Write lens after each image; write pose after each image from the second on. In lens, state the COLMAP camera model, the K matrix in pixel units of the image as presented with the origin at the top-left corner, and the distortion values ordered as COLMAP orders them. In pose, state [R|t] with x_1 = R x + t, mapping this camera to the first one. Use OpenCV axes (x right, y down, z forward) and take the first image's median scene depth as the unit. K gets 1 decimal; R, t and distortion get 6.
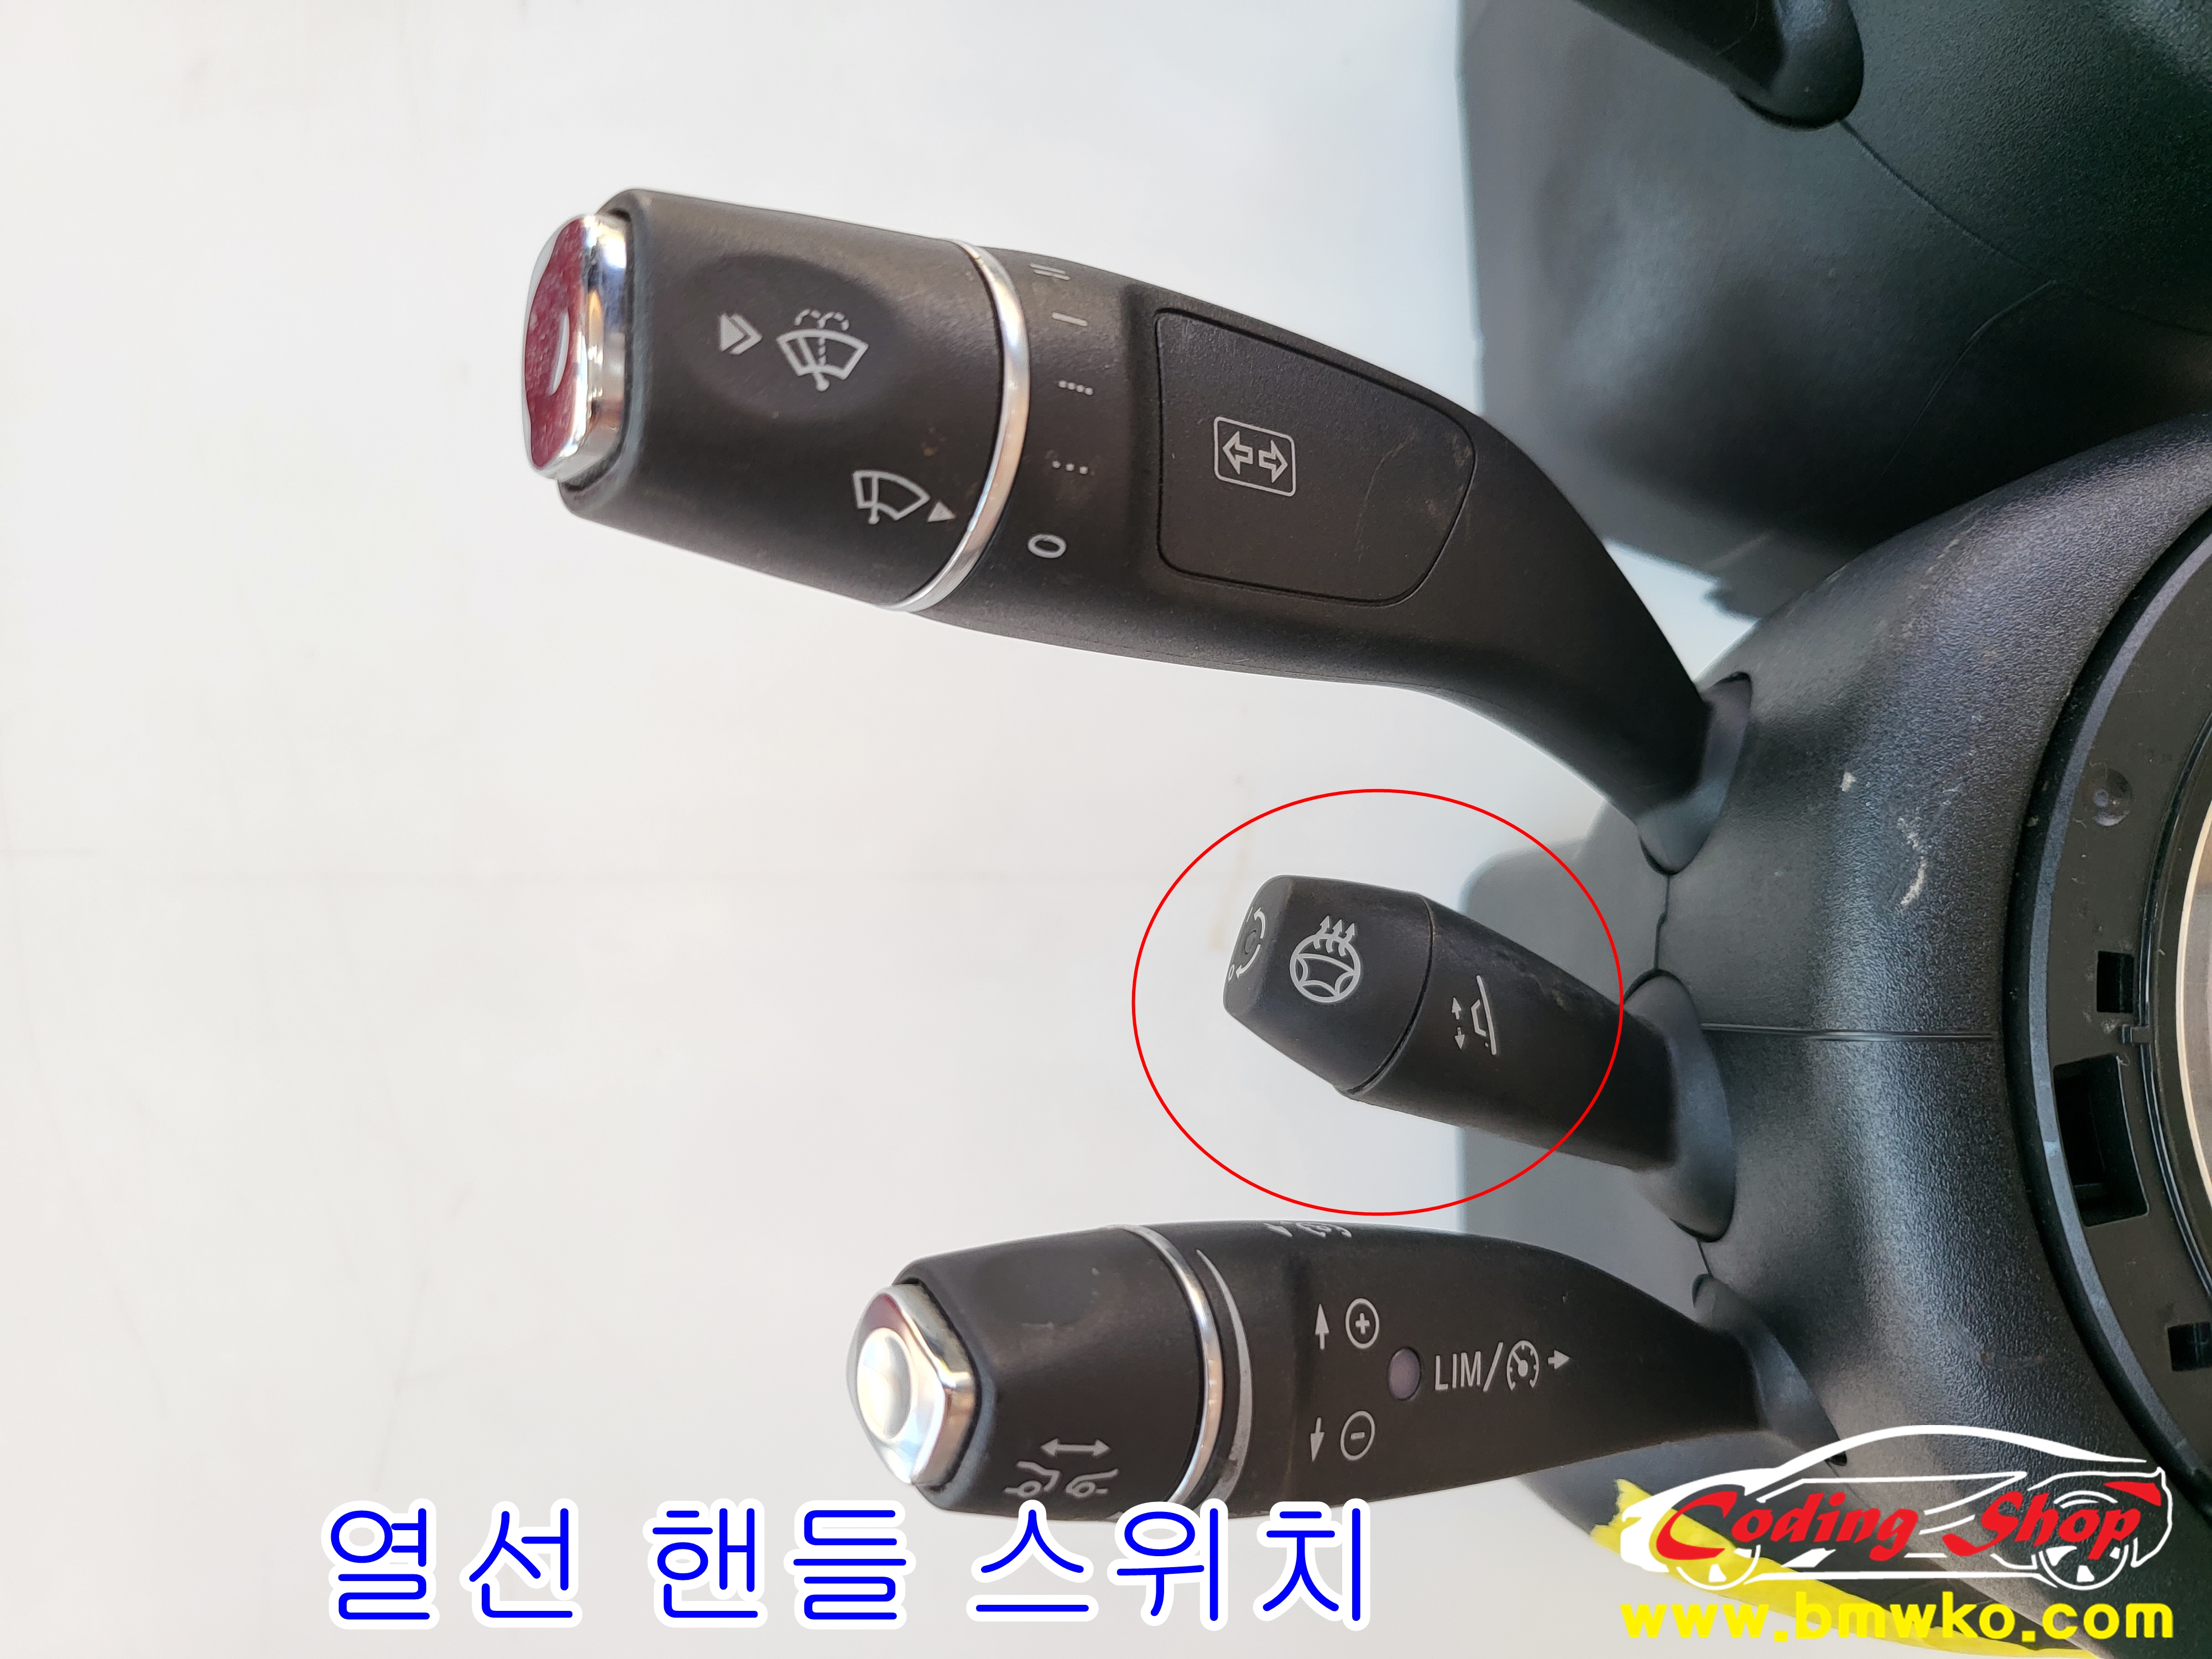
lens RADIAL K [[1683.4, 0, 1106.0], [0, 1683.4, 829.5], [0, 0, 1]] dist [-0.004580, -0.001189]
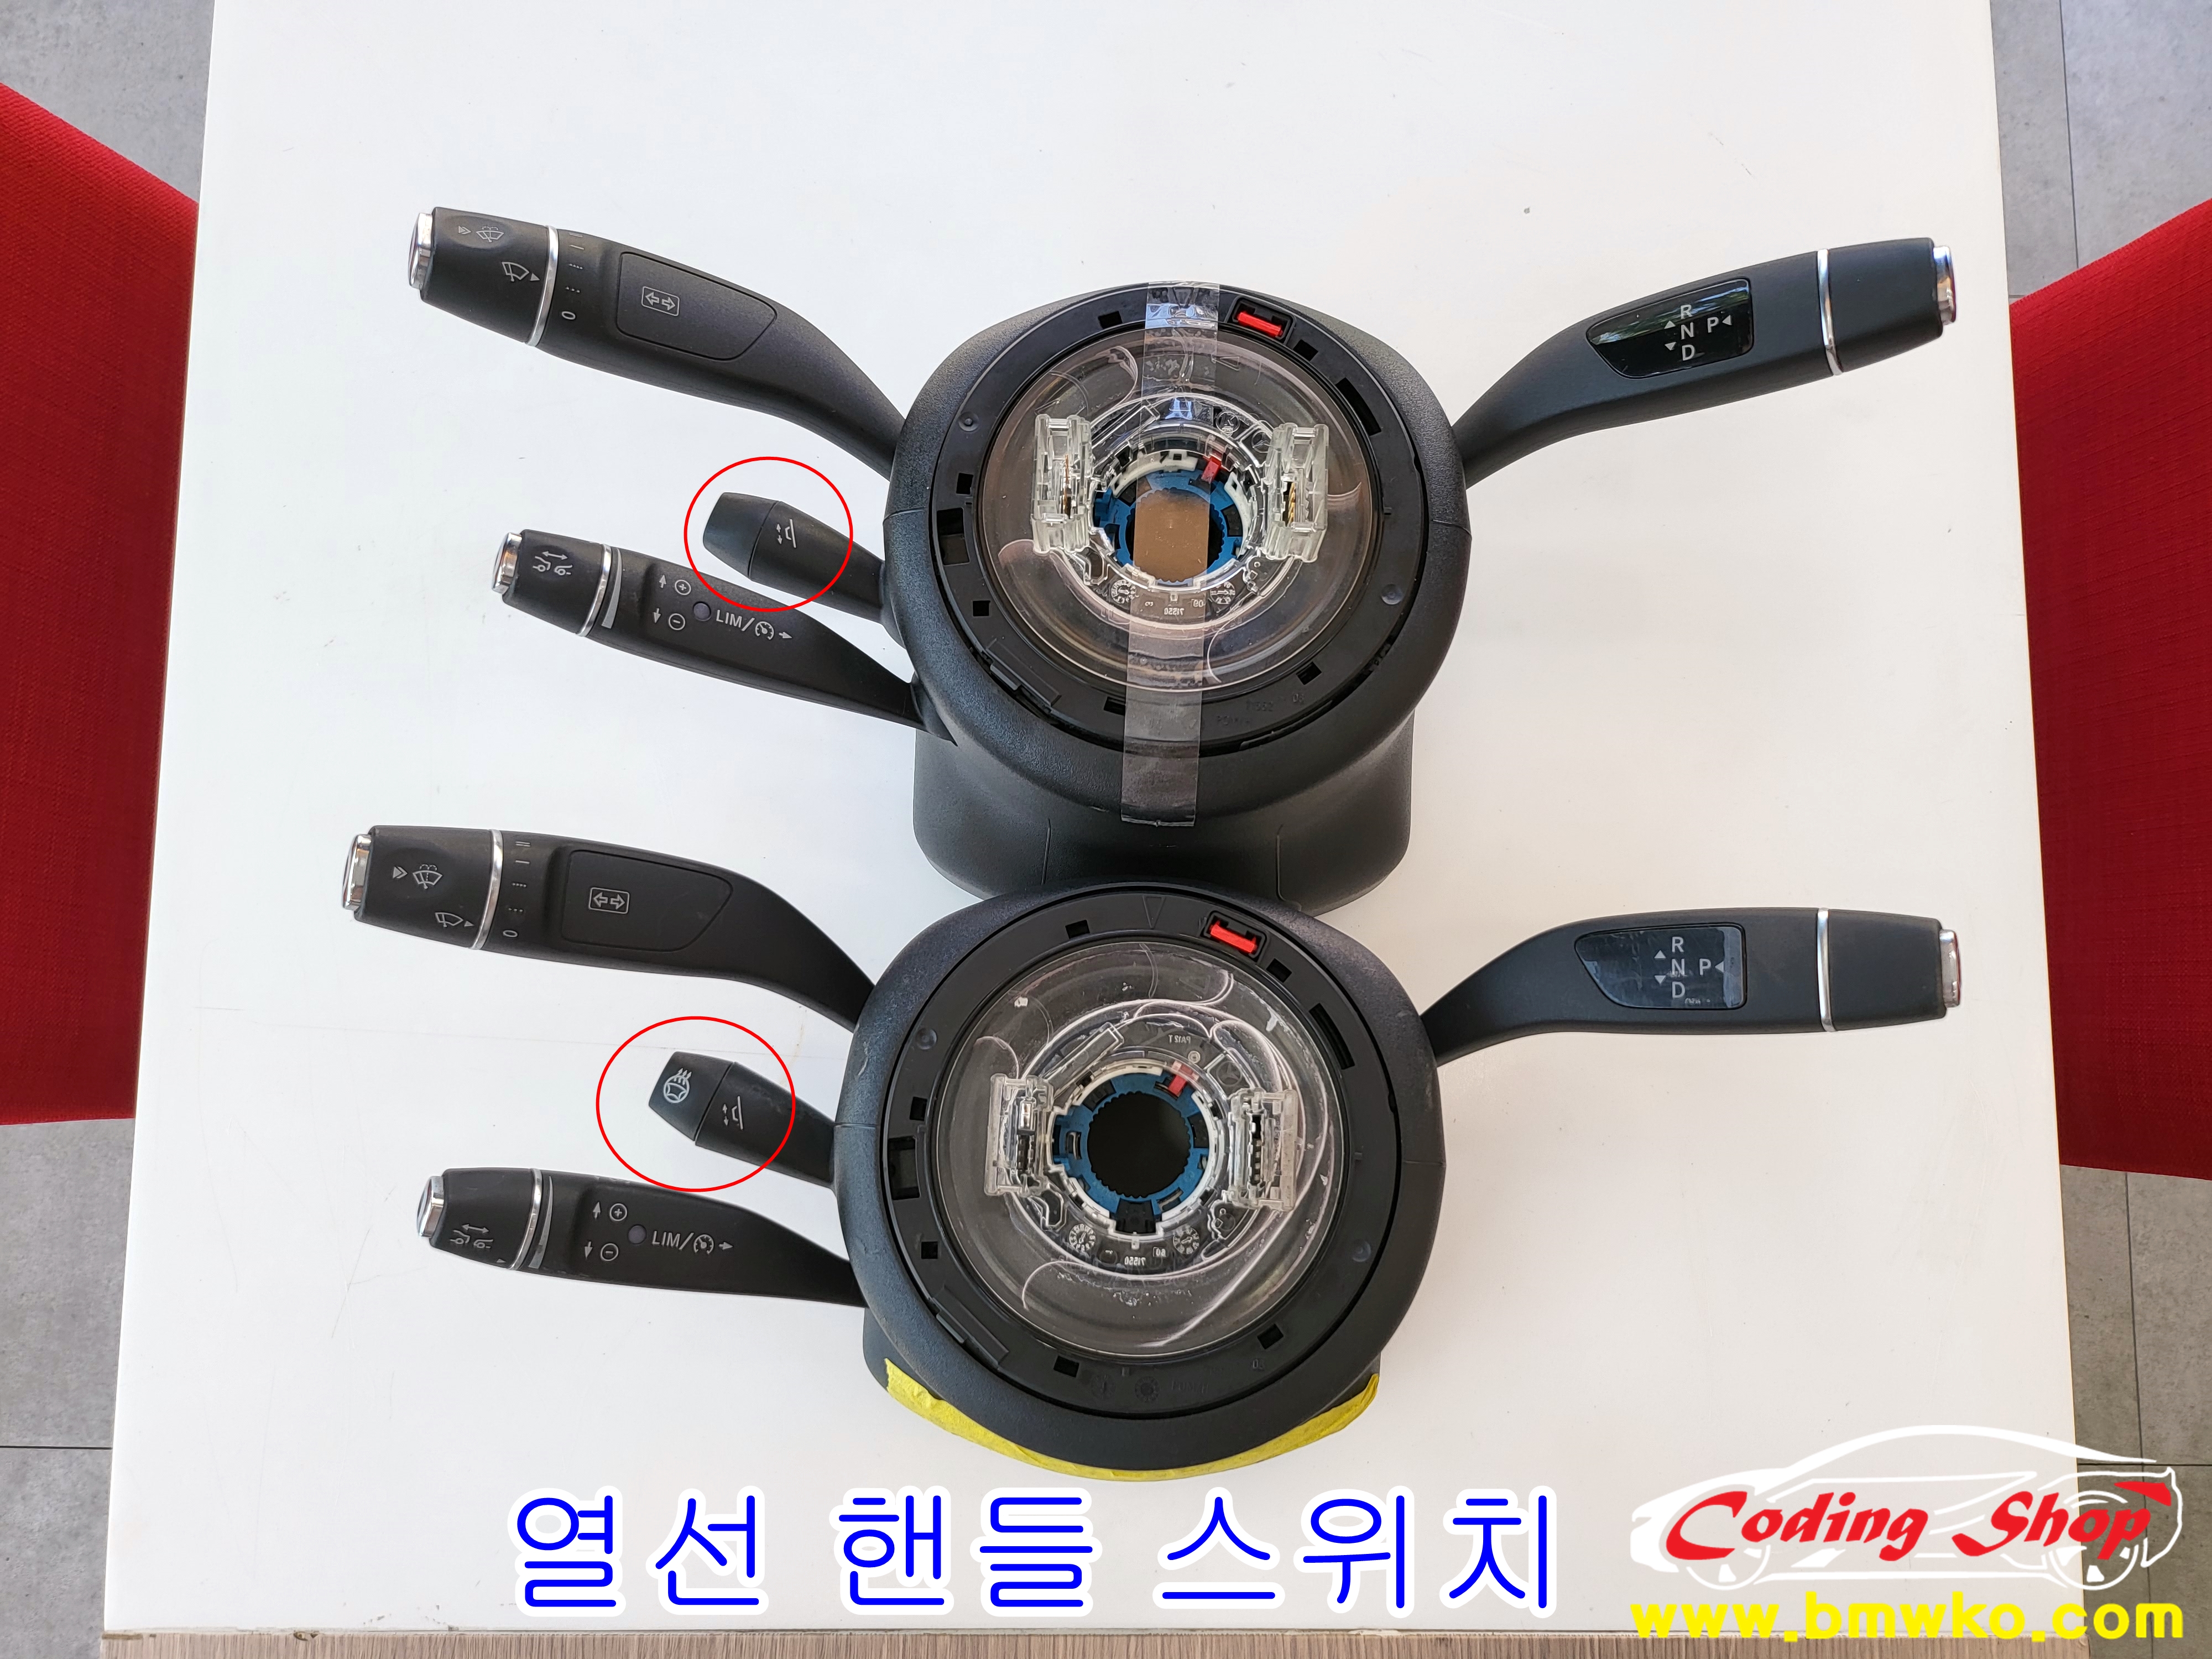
lens RADIAL K [[1593.0, 0, 1106.0], [0, 1593.0, 829.5], [0, 0, 1]] dist [0.041175, -0.000935]
pose [[0.992616, 0.047345, -0.111678, 1.209189], [-0.061196, 0.990387, -0.124053, -0.053352], [0.104732, 0.129971, 0.985971, -1.595943]]
